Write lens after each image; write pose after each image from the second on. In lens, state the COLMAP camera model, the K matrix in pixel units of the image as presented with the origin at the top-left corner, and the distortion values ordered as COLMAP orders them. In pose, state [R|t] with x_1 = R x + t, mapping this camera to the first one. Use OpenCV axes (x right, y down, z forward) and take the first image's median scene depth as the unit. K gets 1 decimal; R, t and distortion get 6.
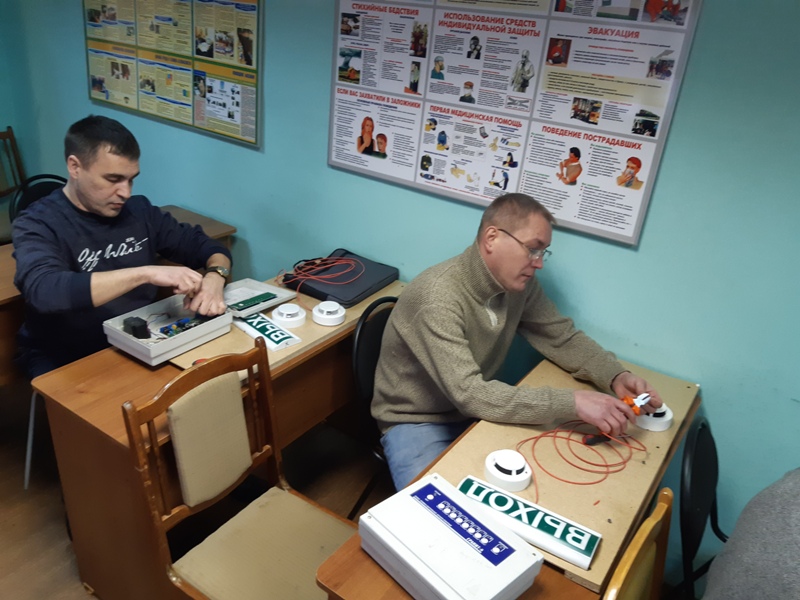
lens RADIAL K [[626.7, 0, 406.4], [0, 626.7, 291.7], [0, 0, 1]] dist [0.036301, -0.089320]
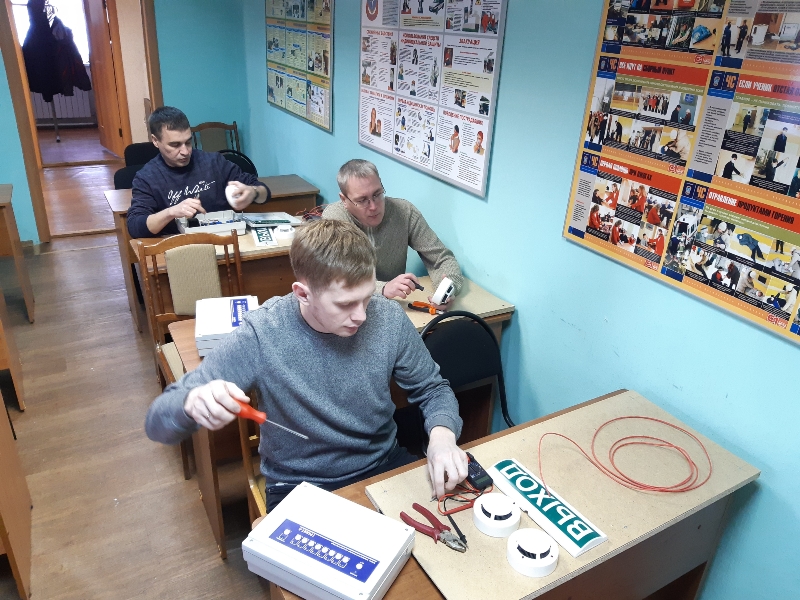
lens RADIAL K [[626.7, 0, 401.0], [0, 626.7, 299.5], [0, 0, 1]] dist [0.036301, -0.089320]
pose [[0.885136, 0.132017, -0.446213, 0.769520], [-0.140203, 0.990012, 0.014792, 0.137699], [0.443709, 0.049468, 0.894805, -0.257188]]
